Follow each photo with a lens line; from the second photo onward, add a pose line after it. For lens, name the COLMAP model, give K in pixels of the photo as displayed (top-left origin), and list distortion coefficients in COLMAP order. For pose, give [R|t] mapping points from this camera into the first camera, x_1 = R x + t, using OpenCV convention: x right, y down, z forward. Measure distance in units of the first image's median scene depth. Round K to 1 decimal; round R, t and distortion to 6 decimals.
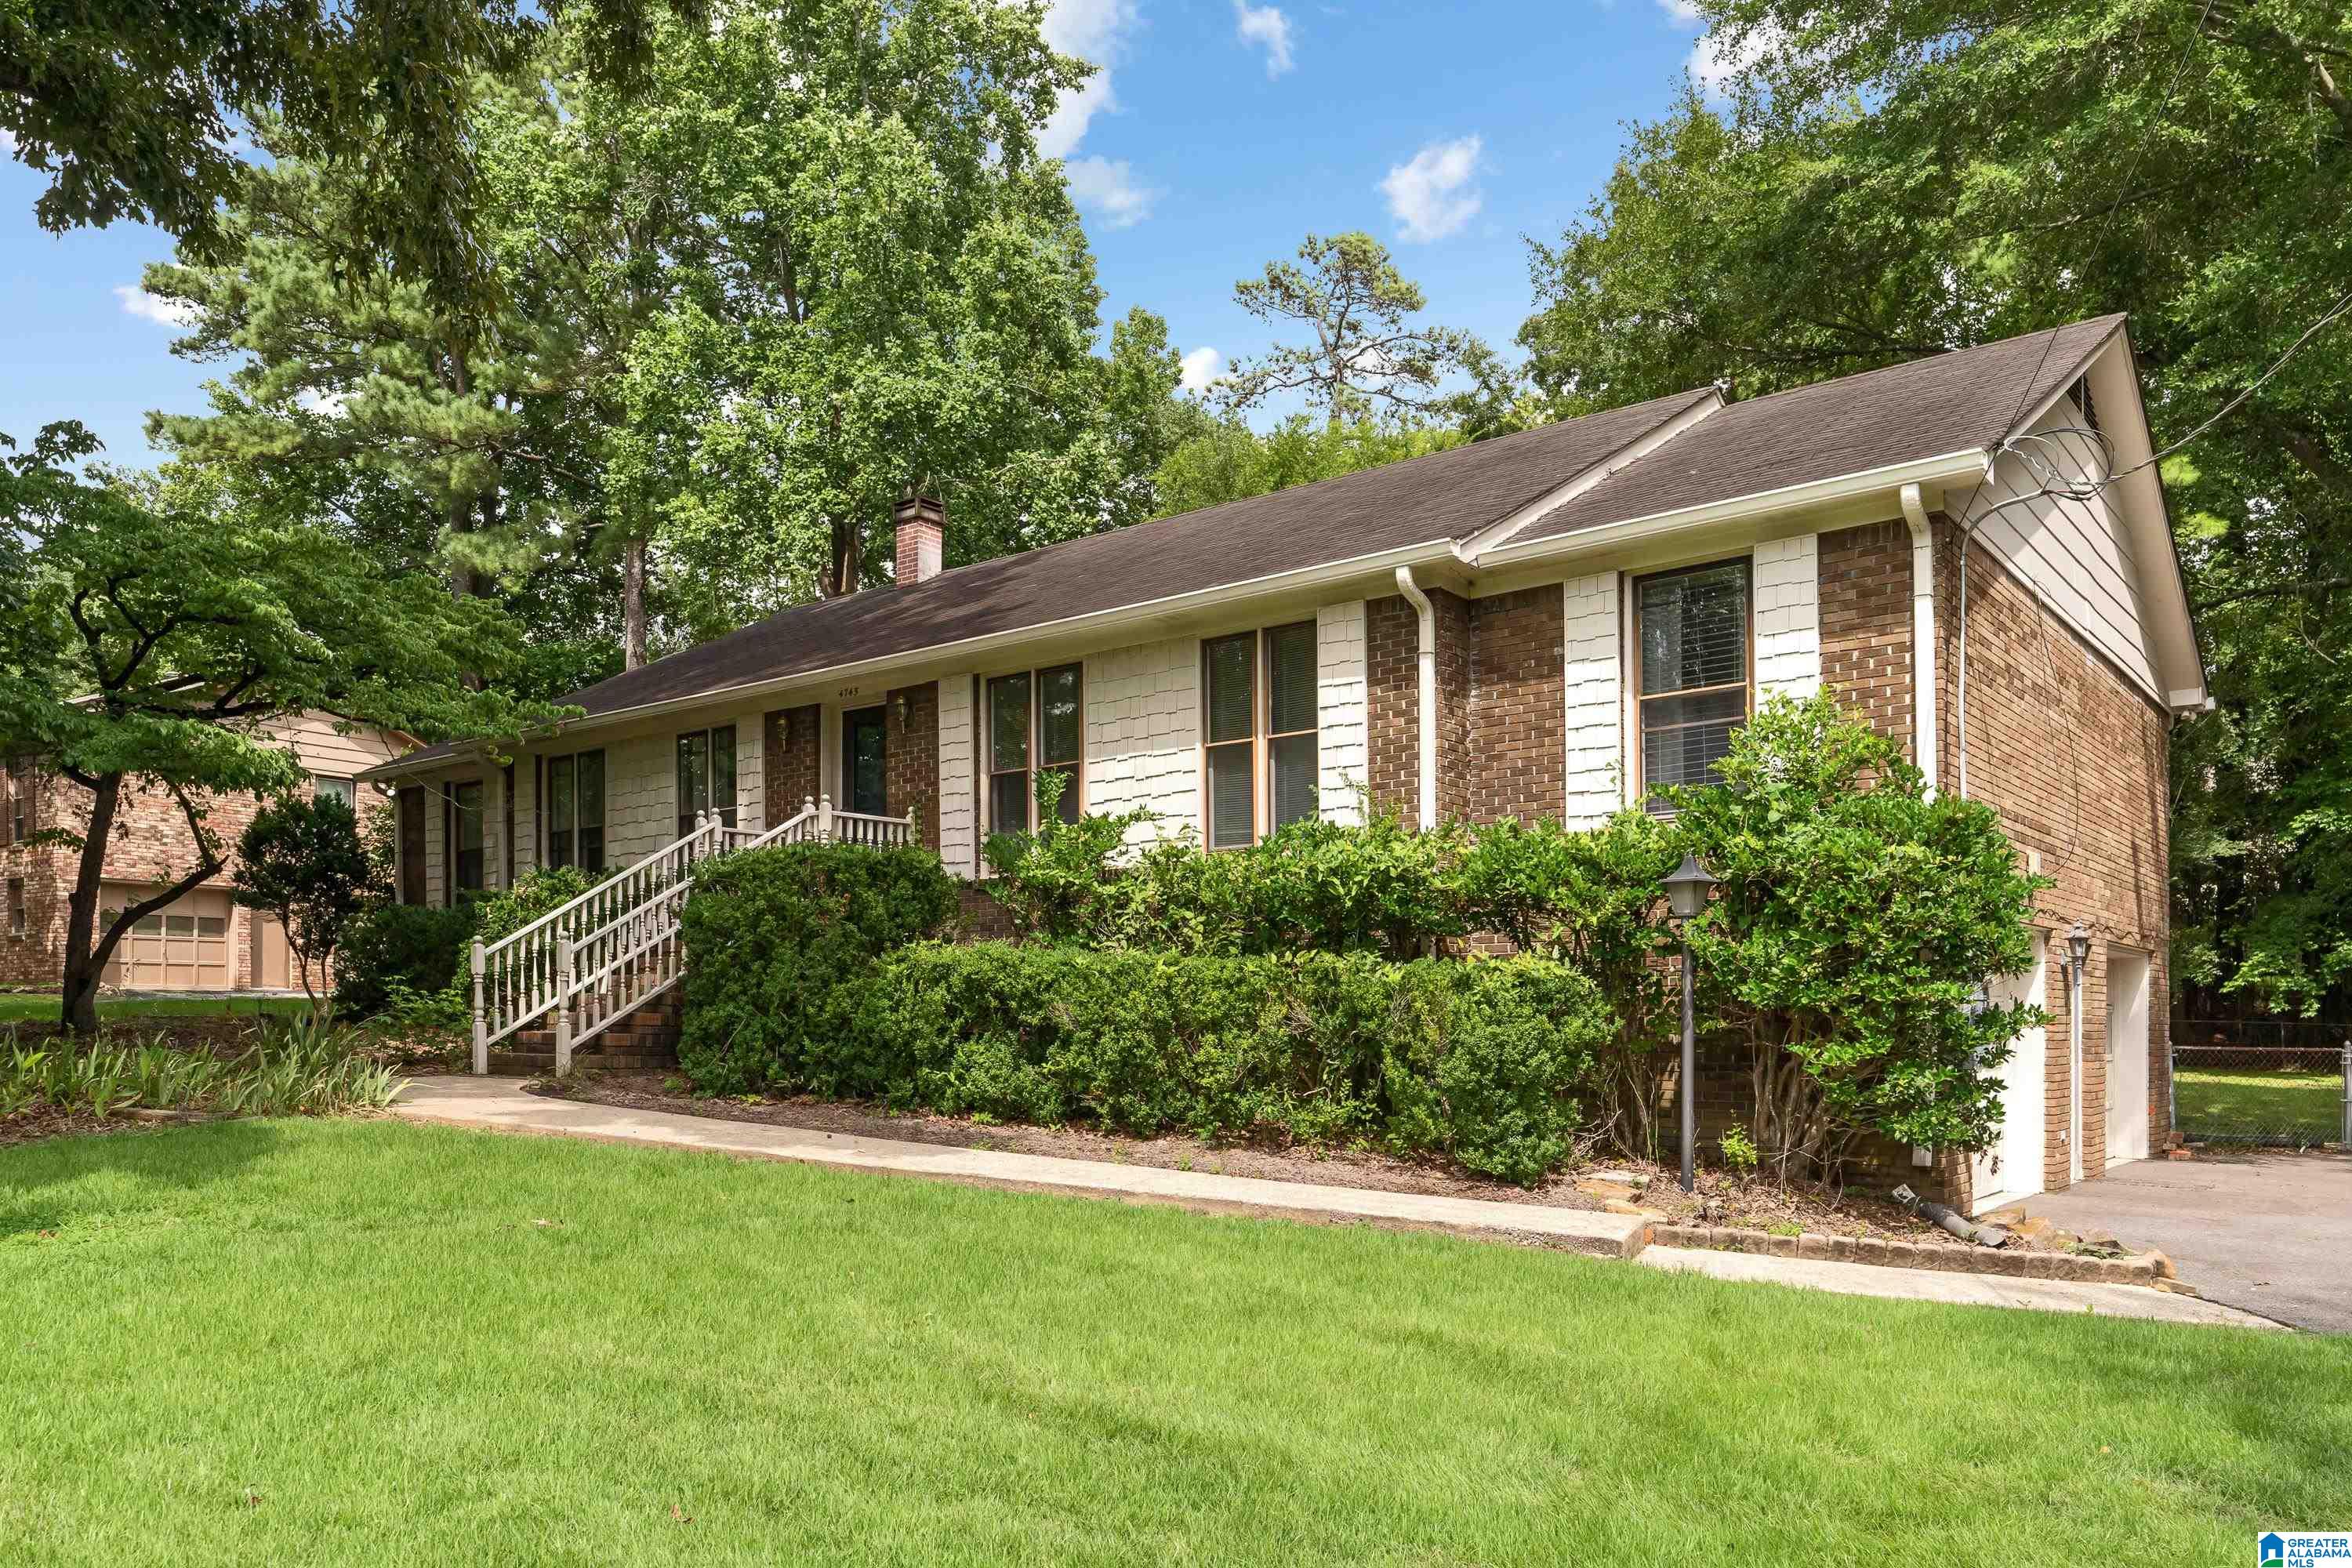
lens RADIAL K [[1545.4, 0, 1175.9], [0, 1545.4, 795.3], [0, 0, 1]] dist [-0.020589, 0.013100]
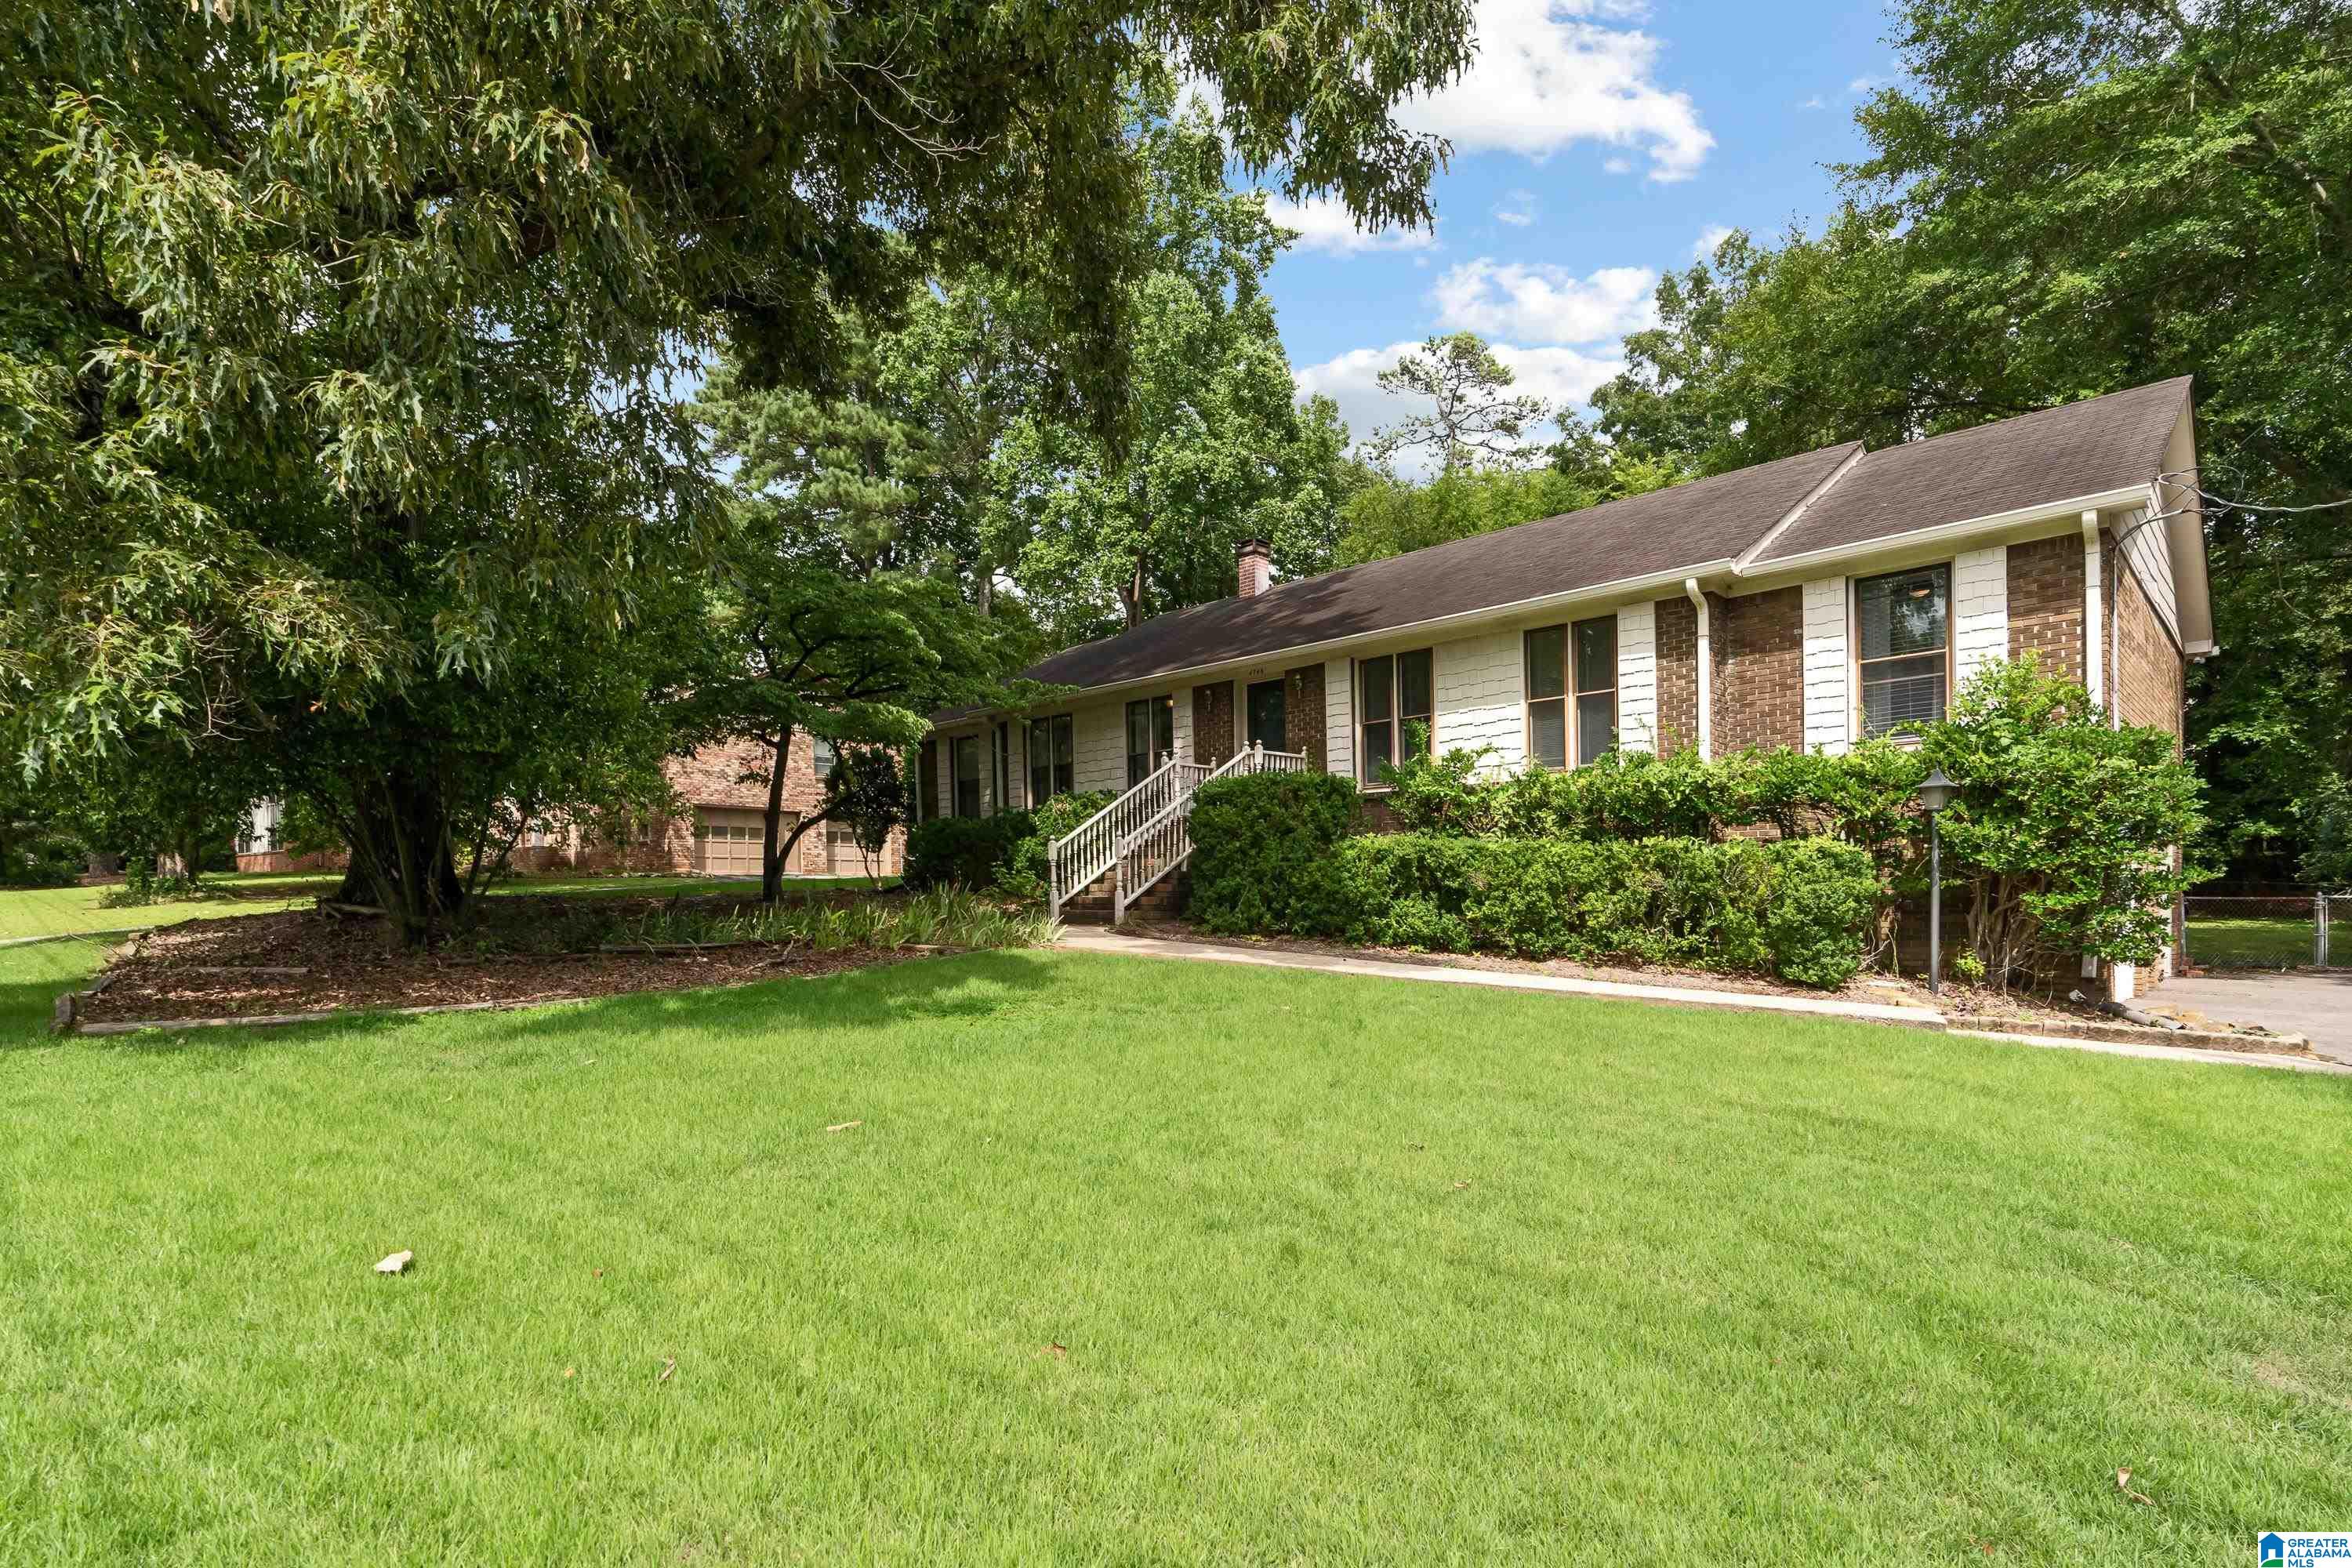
lens RADIAL K [[1073.8, 0, 1176.9], [0, 1073.8, 769.9], [0, 0, 1]] dist [-0.013122, 0.000824]
pose [[0.994154, -0.020520, -0.106000, -0.220319], [0.024111, 0.999174, 0.032707, -0.008737], [0.105242, -0.035071, 0.993828, -0.075462]]
